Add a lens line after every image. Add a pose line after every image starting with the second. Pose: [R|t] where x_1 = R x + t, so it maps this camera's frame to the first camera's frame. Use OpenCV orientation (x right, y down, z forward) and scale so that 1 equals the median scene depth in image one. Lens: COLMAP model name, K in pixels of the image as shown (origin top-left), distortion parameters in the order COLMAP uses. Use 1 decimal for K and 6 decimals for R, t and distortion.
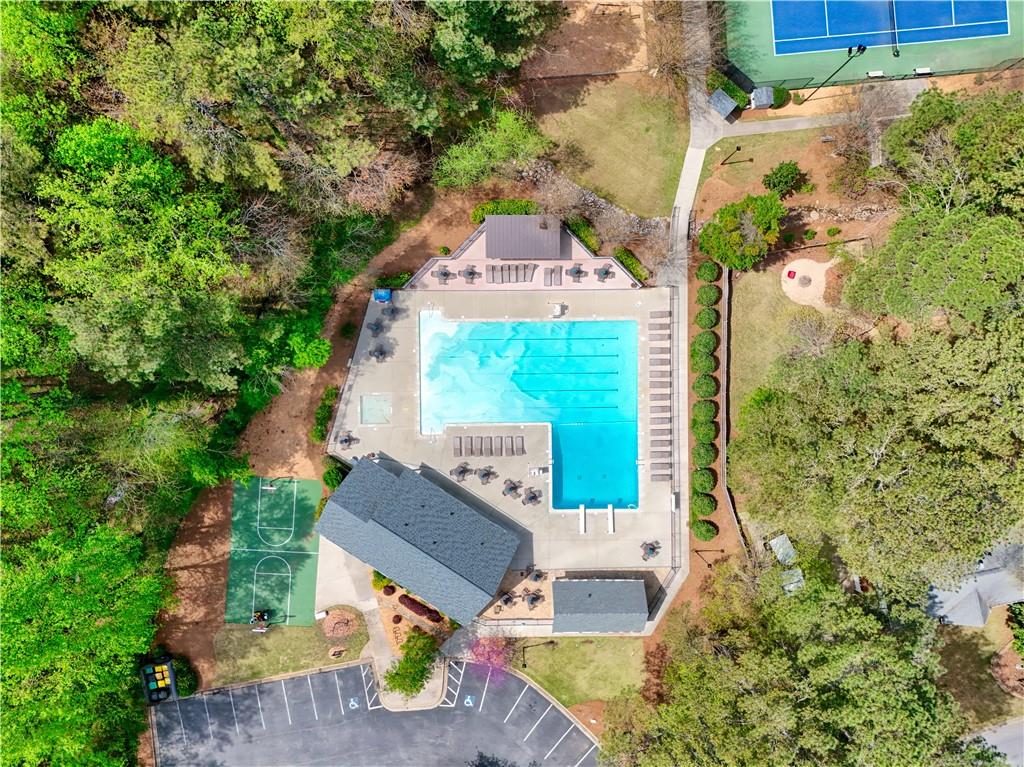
lens RADIAL K [[746.5, 0, 512.0], [0, 746.5, 383.5], [0, 0, 1]] dist [0.068418, -0.079125]
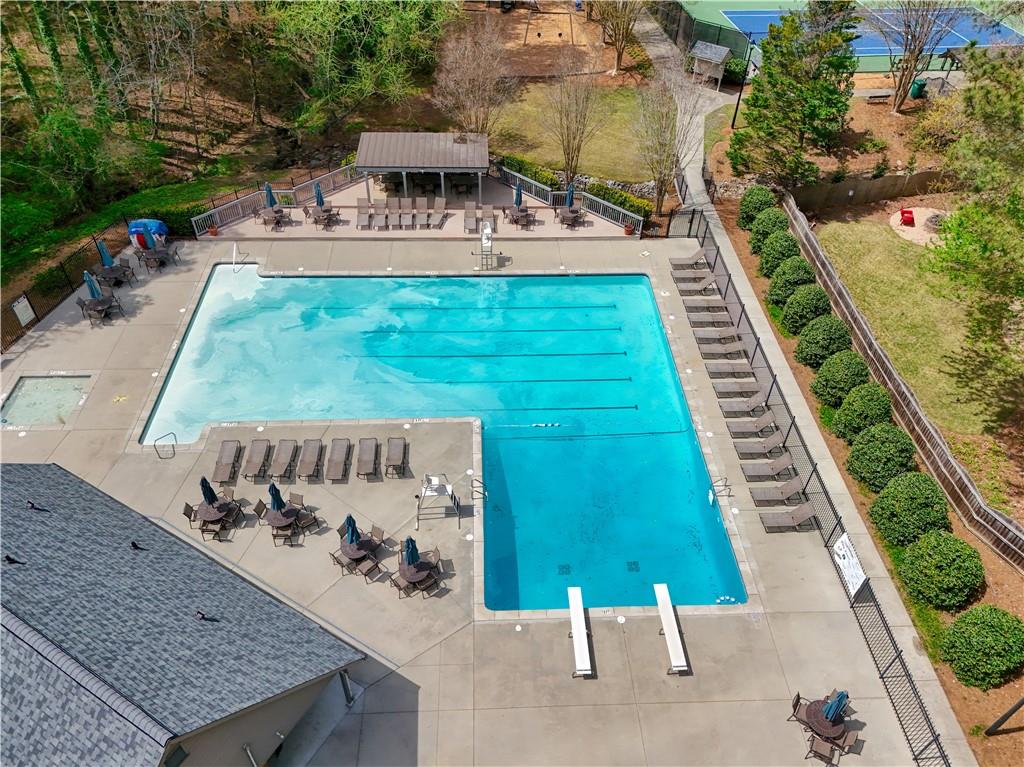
lens RADIAL K [[746.5, 0, 512.0], [0, 746.5, 383.5], [0, 0, 1]] dist [0.068418, -0.079125]
pose [[0.999178, -0.013551, 0.038195, 0.054759], [0.037118, 0.684377, -0.728183, 0.335592], [-0.016272, 0.729003, 0.684317, 0.707962]]
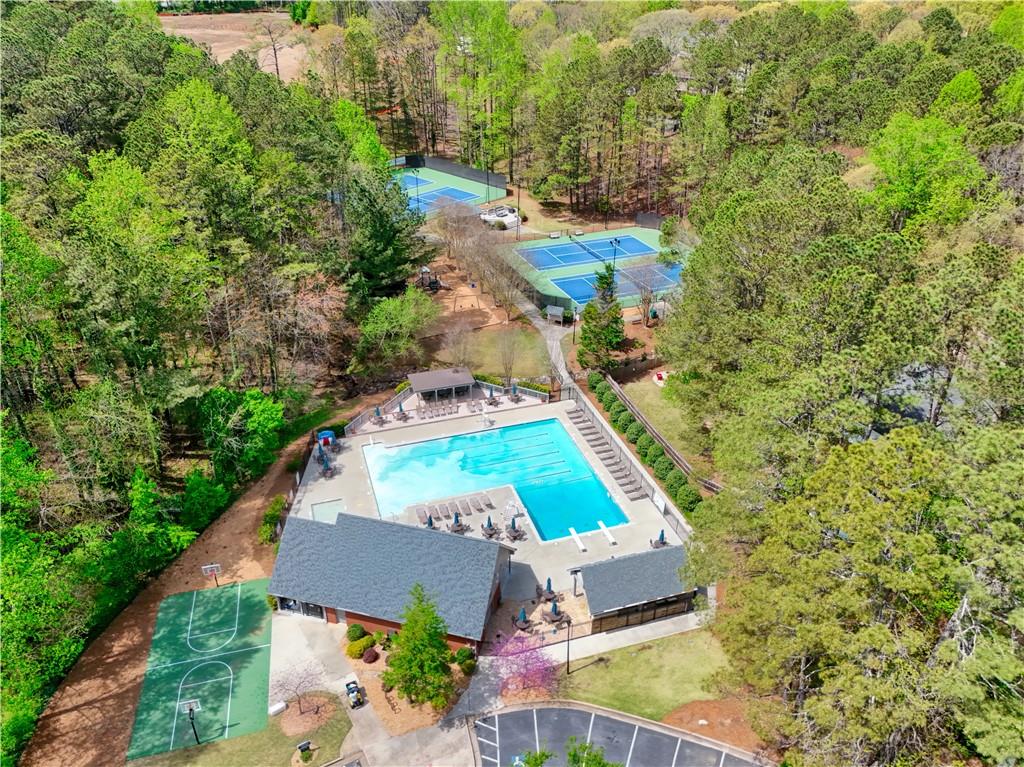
lens RADIAL K [[735.0, 0, 497.5], [0, 735.0, 385.2], [0, 0, 1]] dist [0.069852, -0.066325]
pose [[0.958375, -0.151789, 0.241819, -0.179755], [0.285344, 0.480304, -0.829389, 0.788700], [0.009746, 0.863868, 0.503624, 0.397602]]
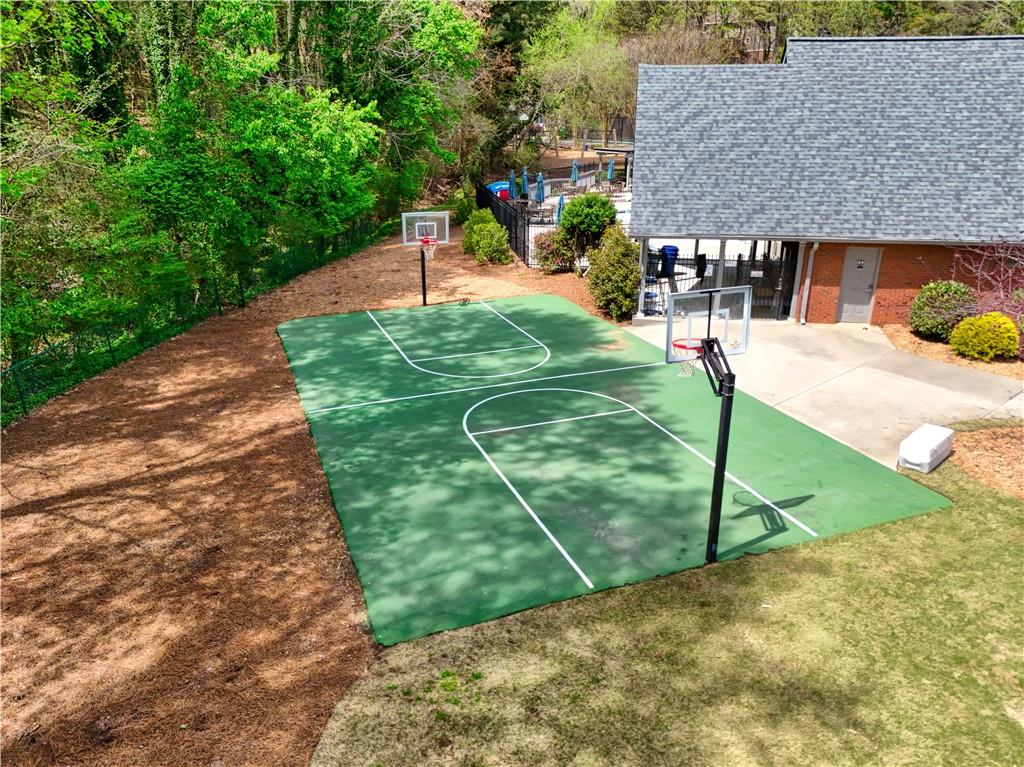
lens RADIAL K [[735.0, 0, 497.5], [0, 735.0, 385.2], [0, 0, 1]] dist [0.069852, -0.066325]
pose [[0.916201, -0.141855, 0.374770, -0.399357], [0.400719, 0.323647, -0.857133, 0.407617], [0.000295, 0.935484, 0.353370, 0.924644]]
